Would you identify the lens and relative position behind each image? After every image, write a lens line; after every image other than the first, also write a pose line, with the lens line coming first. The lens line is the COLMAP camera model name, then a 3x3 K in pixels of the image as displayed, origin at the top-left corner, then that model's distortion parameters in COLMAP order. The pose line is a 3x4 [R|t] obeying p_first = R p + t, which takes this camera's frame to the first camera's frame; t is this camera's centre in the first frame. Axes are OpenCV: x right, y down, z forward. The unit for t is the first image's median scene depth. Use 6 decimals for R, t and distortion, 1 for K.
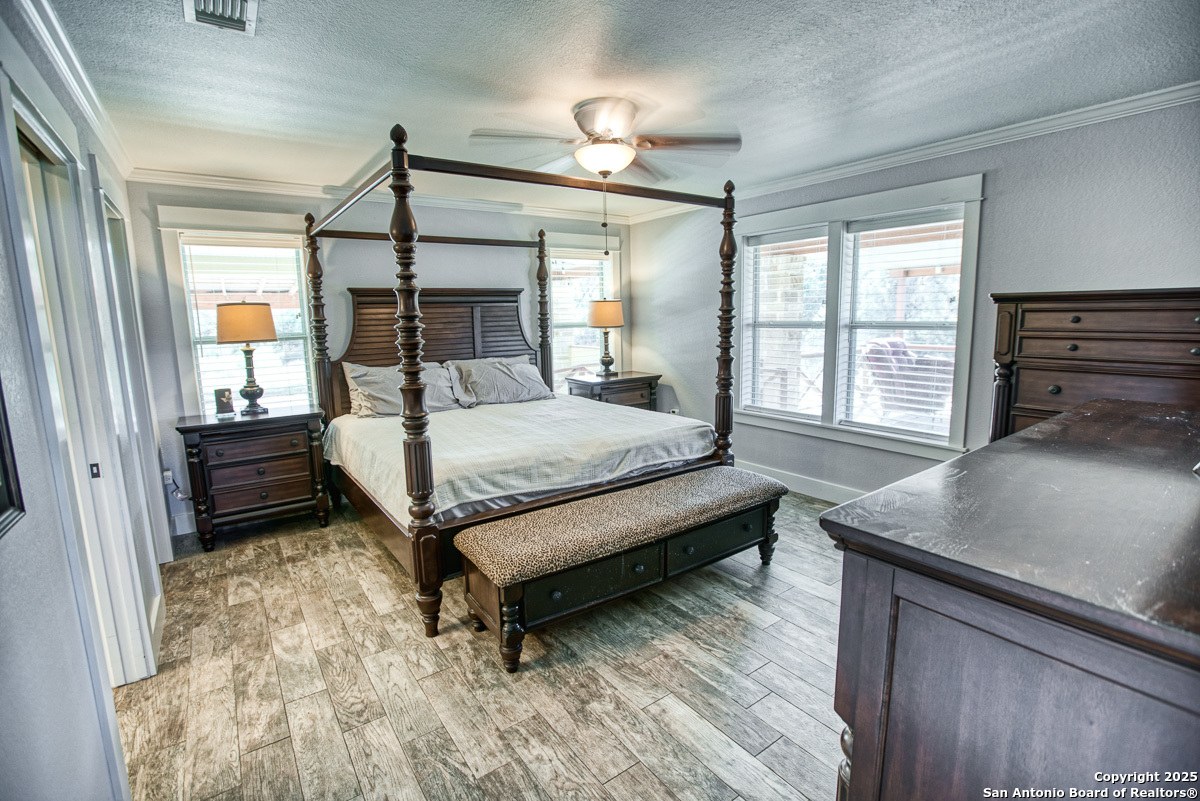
lens RADIAL K [[552.1, 0, 598.9], [0, 552.1, 399.1], [0, 0, 1]] dist [-0.047494, 0.012126]
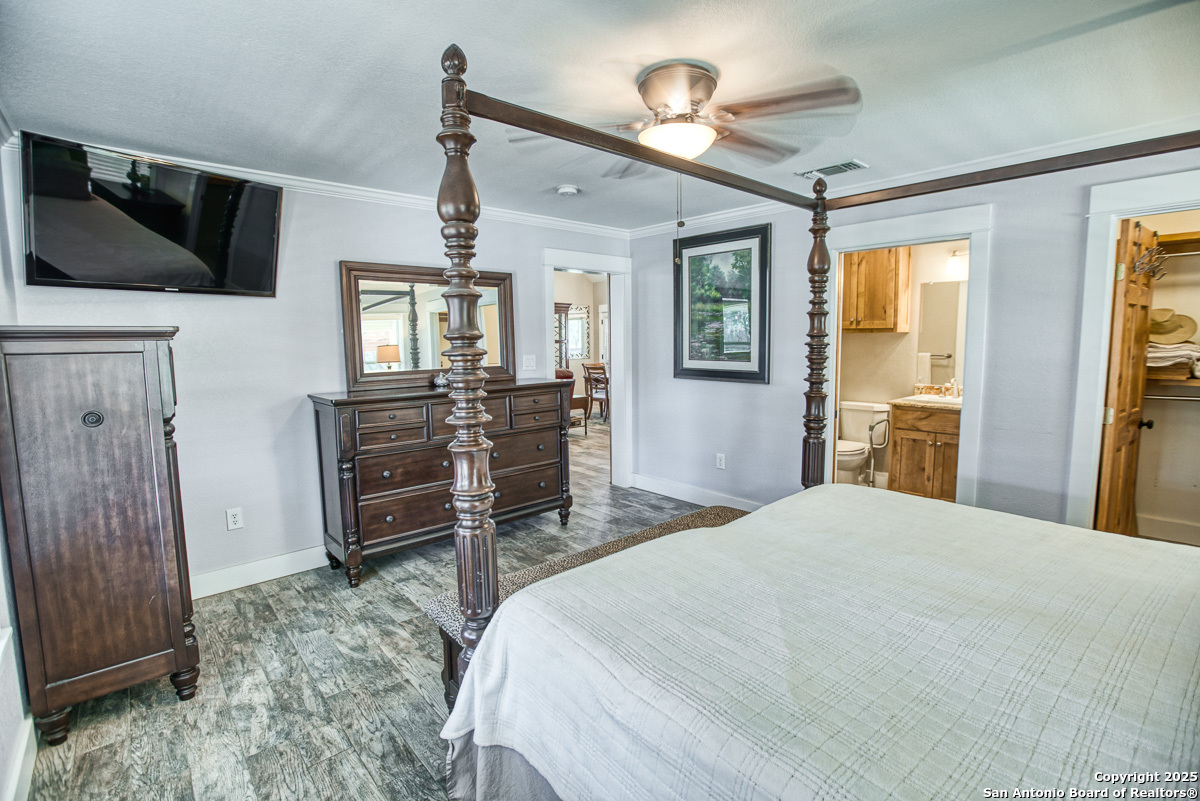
lens RADIAL K [[552.1, 0, 603.4], [0, 552.1, 397.5], [0, 0, 1]] dist [-0.047494, 0.012126]
pose [[0.993166, 0.001400, 0.116705, -0.179975], [0.004143, 0.998875, -0.047243, -0.033844], [-0.116640, 0.047403, 0.992042, 0.239600]]
